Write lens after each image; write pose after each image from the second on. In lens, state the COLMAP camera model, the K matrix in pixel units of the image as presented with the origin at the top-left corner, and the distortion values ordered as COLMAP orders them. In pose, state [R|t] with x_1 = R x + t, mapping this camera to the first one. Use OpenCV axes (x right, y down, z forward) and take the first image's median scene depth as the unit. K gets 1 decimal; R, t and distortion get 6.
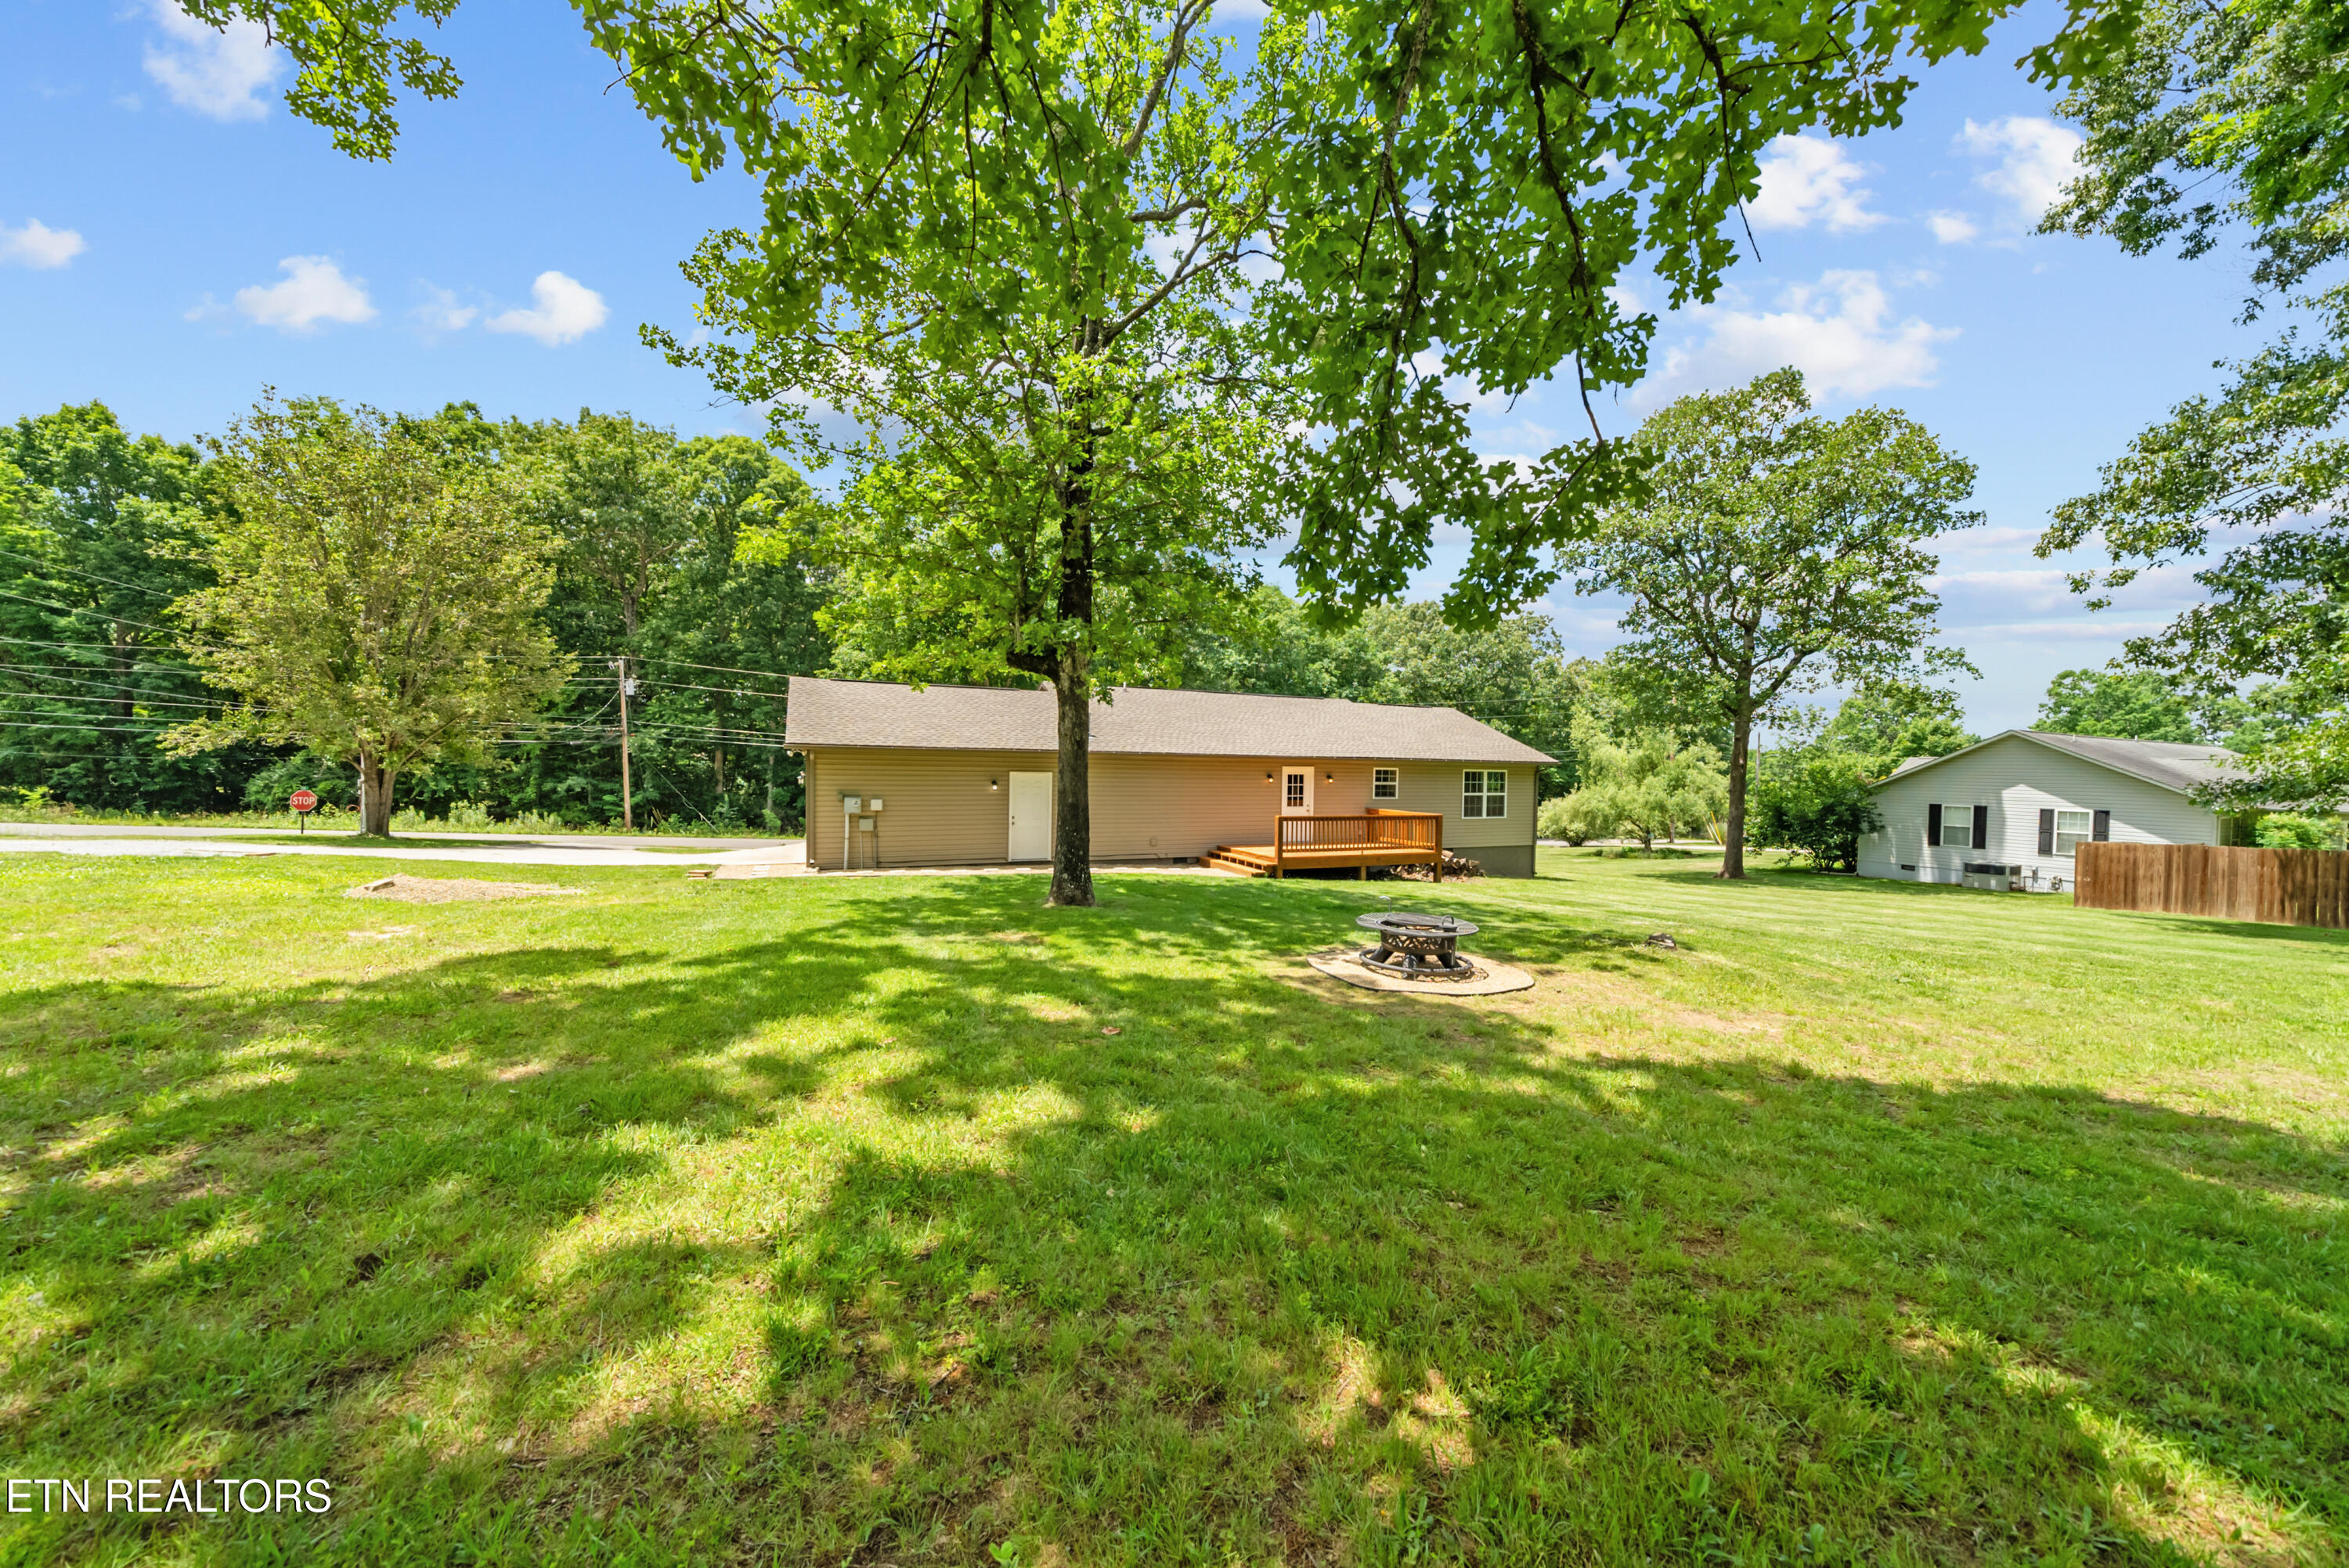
lens RADIAL K [[812.7, 0, 1170.2], [0, 812.7, 769.1], [0, 0, 1]] dist [-0.000206, 0.000038]
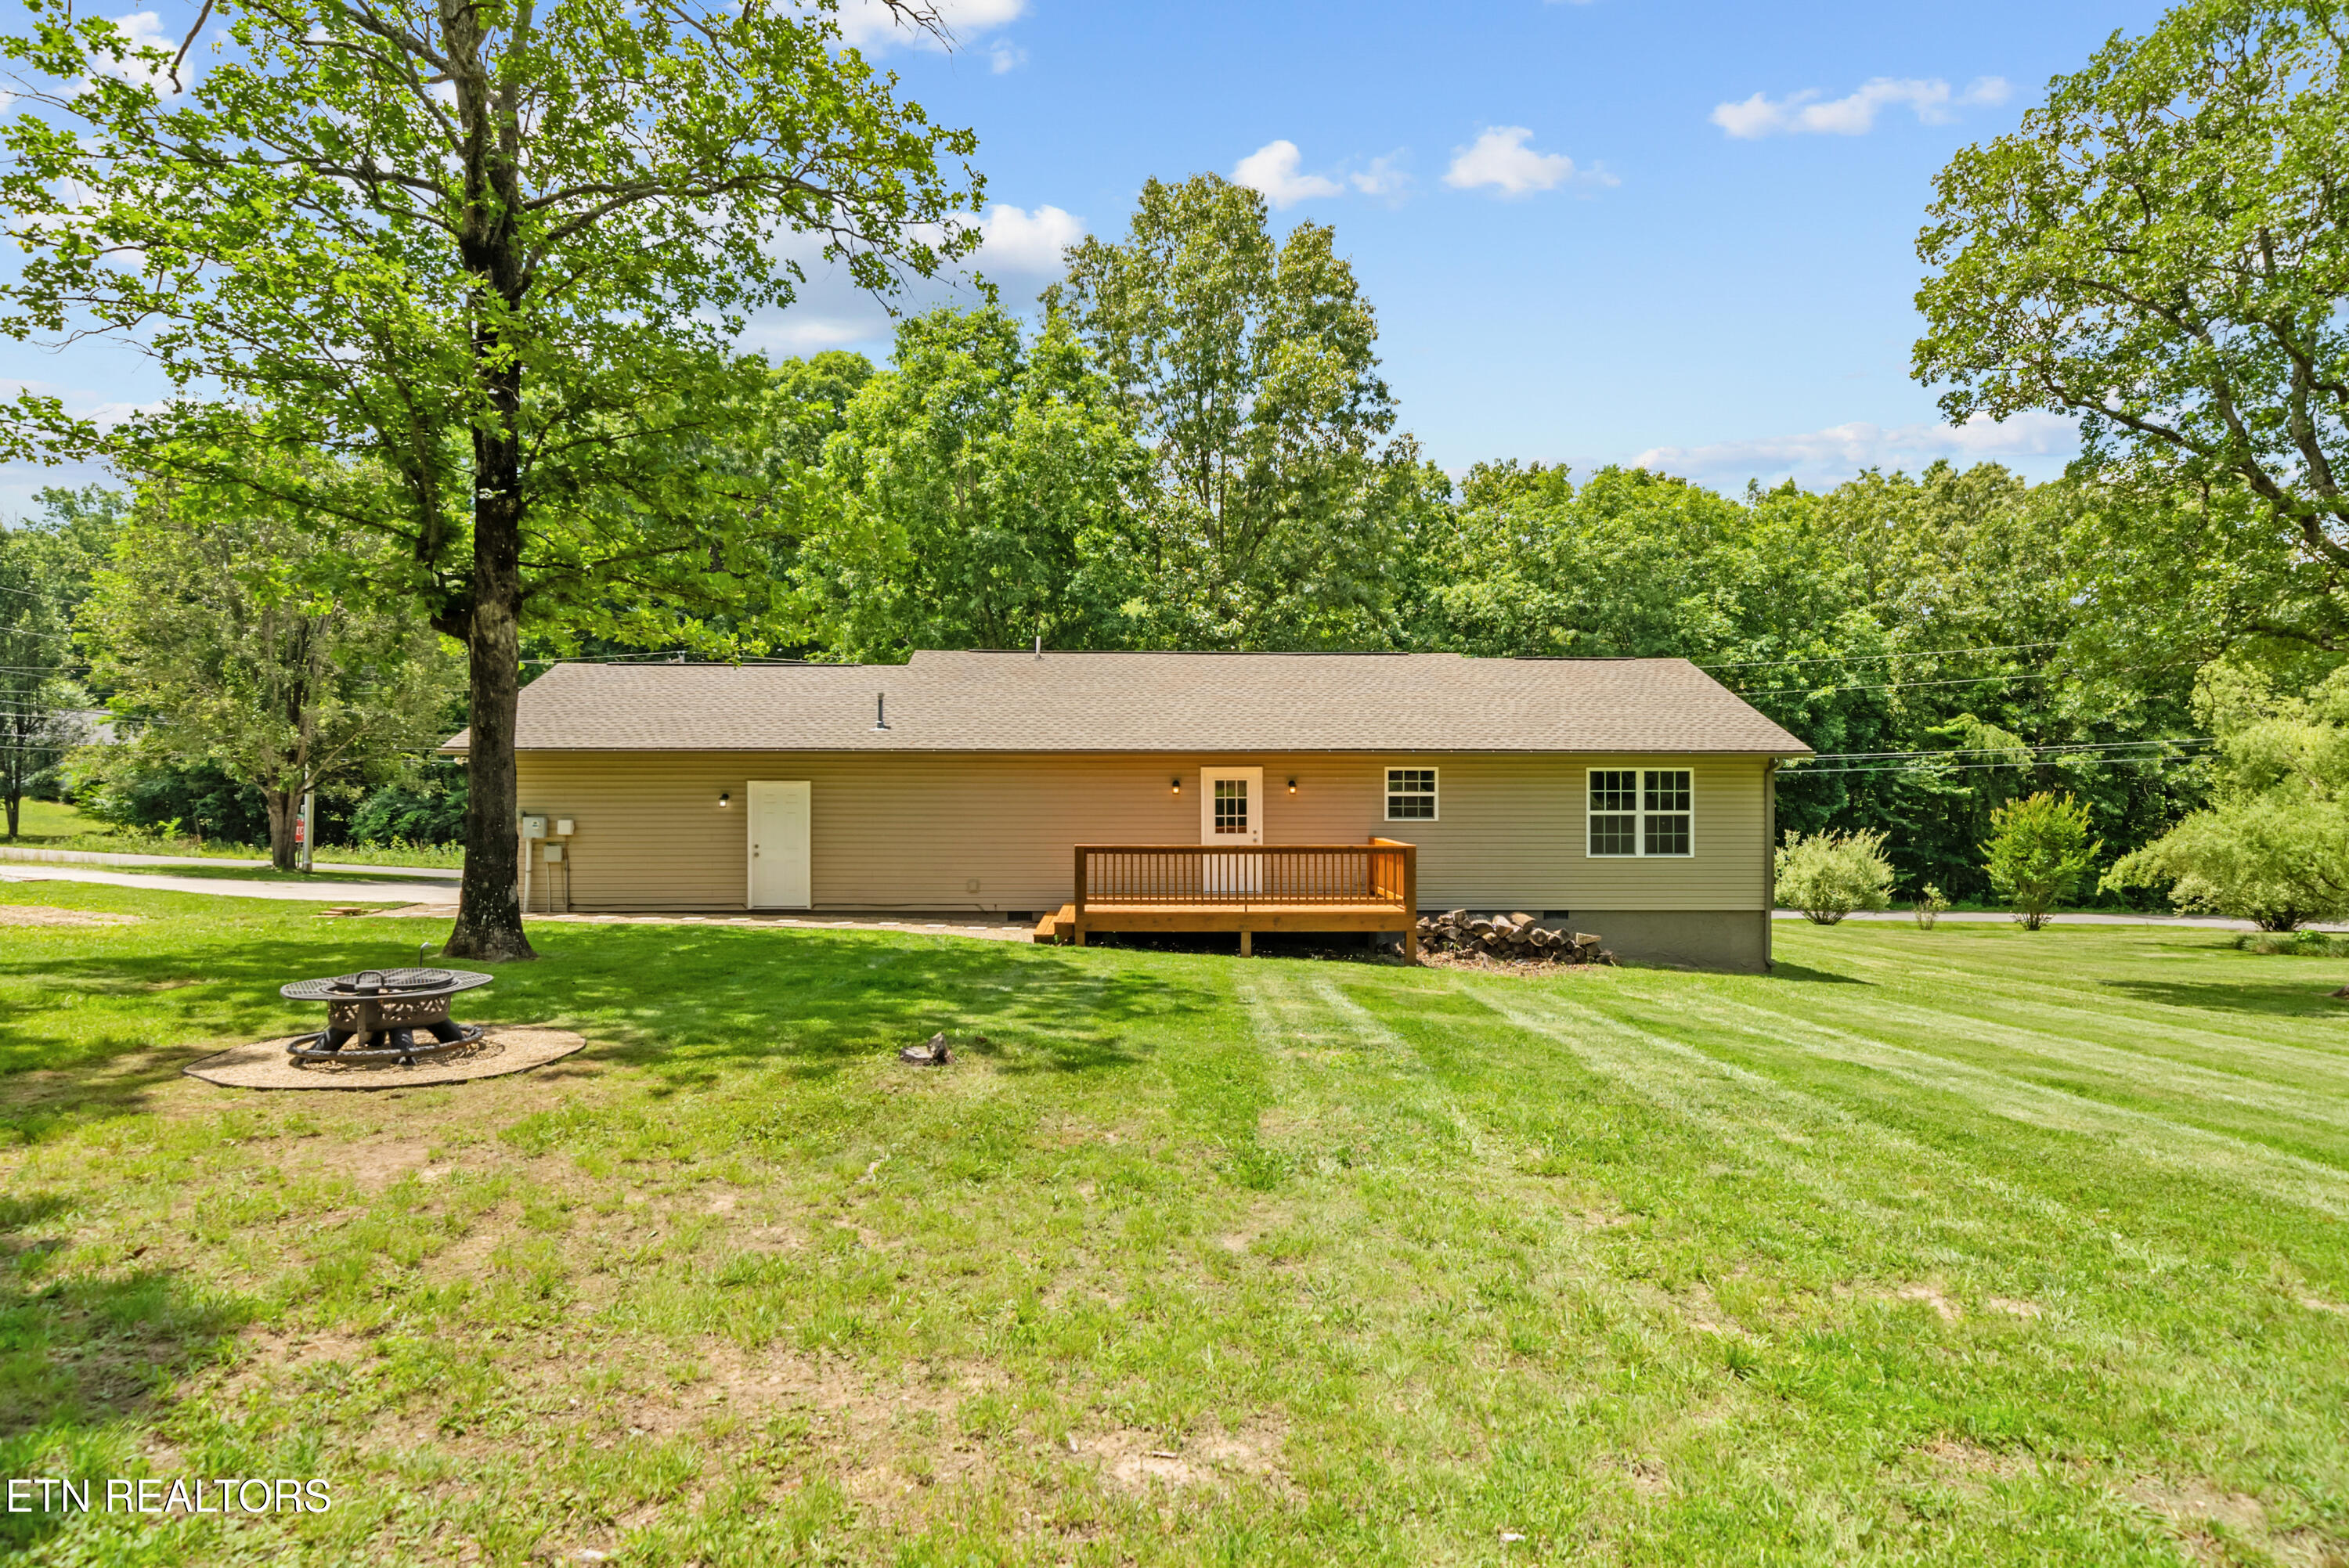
lens RADIAL K [[1230.6, 0, 1162.6], [0, 1230.6, 777.7], [0, 0, 1]] dist [0.028478, 0.000223]
pose [[0.921540, -0.017329, -0.387897, 0.462691], [0.012455, 0.999809, -0.015077, 0.017604], [0.388084, 0.009063, 0.921580, 0.131291]]
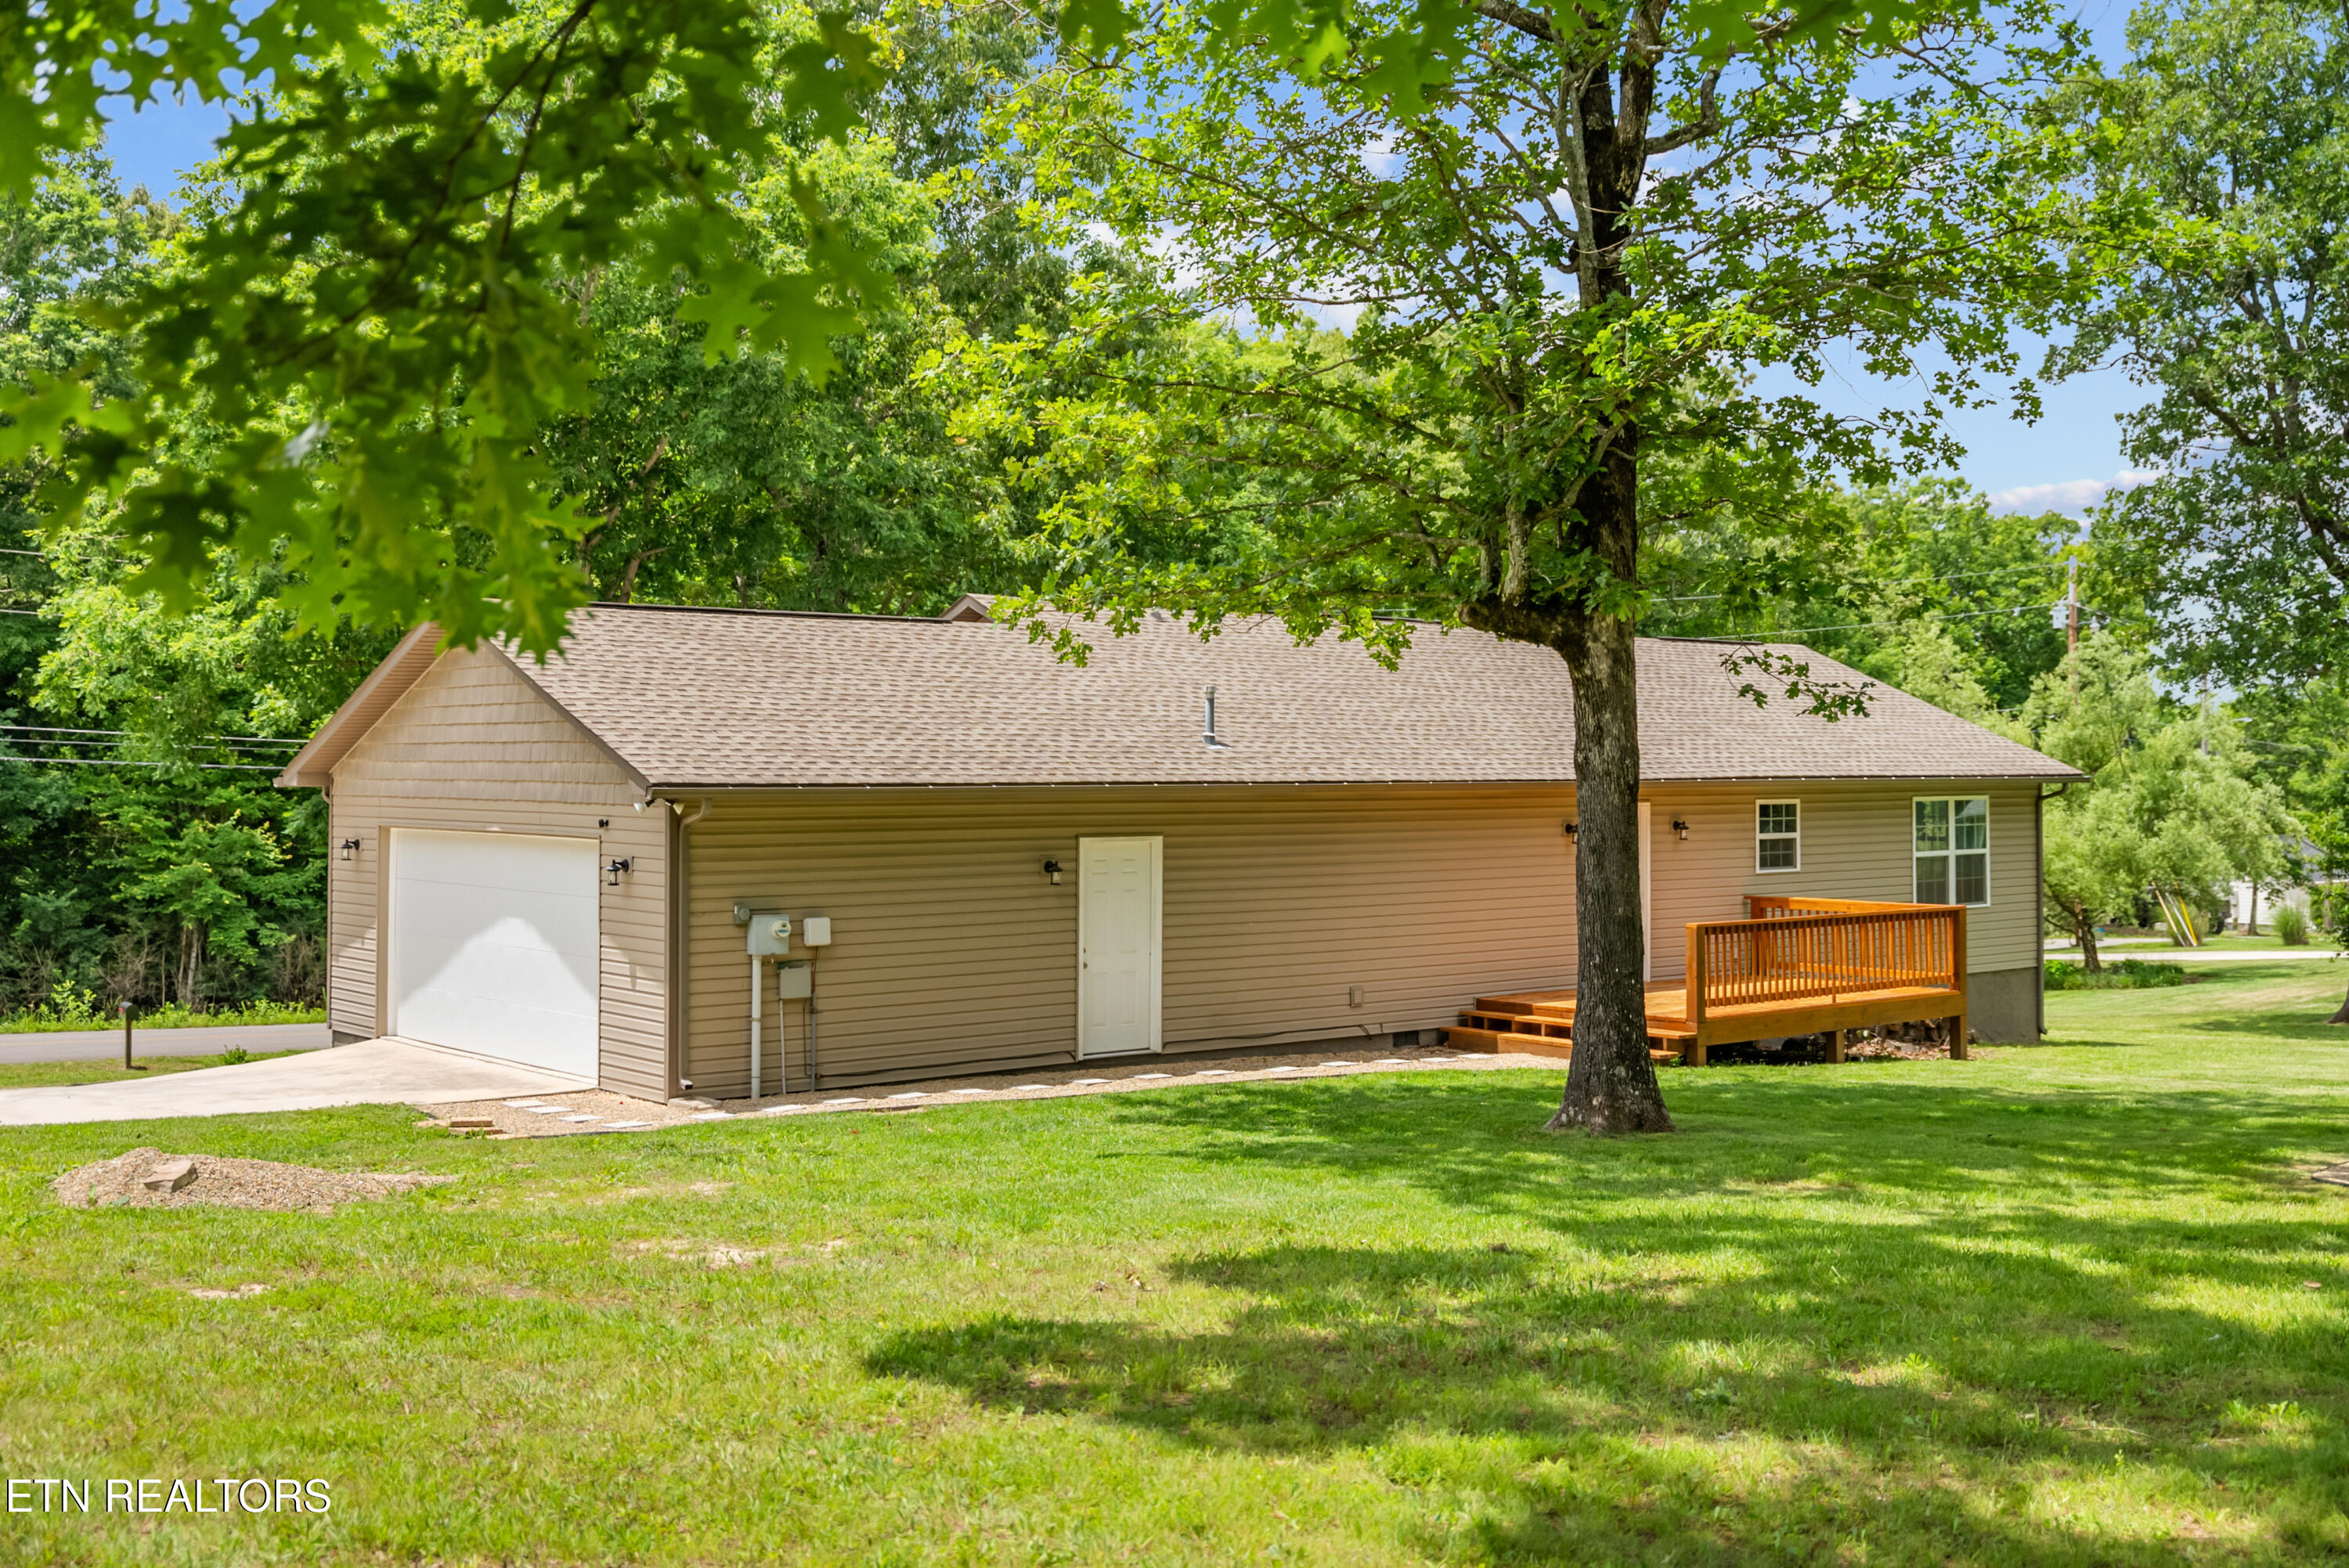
lens RADIAL K [[2448.8, 0, 1174.5], [0, 2448.8, 784.0], [0, 0, 1]] dist [-0.007562, -0.005450]
pose [[0.962070, -0.020841, 0.272004, -0.407241], [0.019041, 0.999776, 0.009253, -0.029067], [-0.272136, -0.003723, 0.962252, -0.156726]]
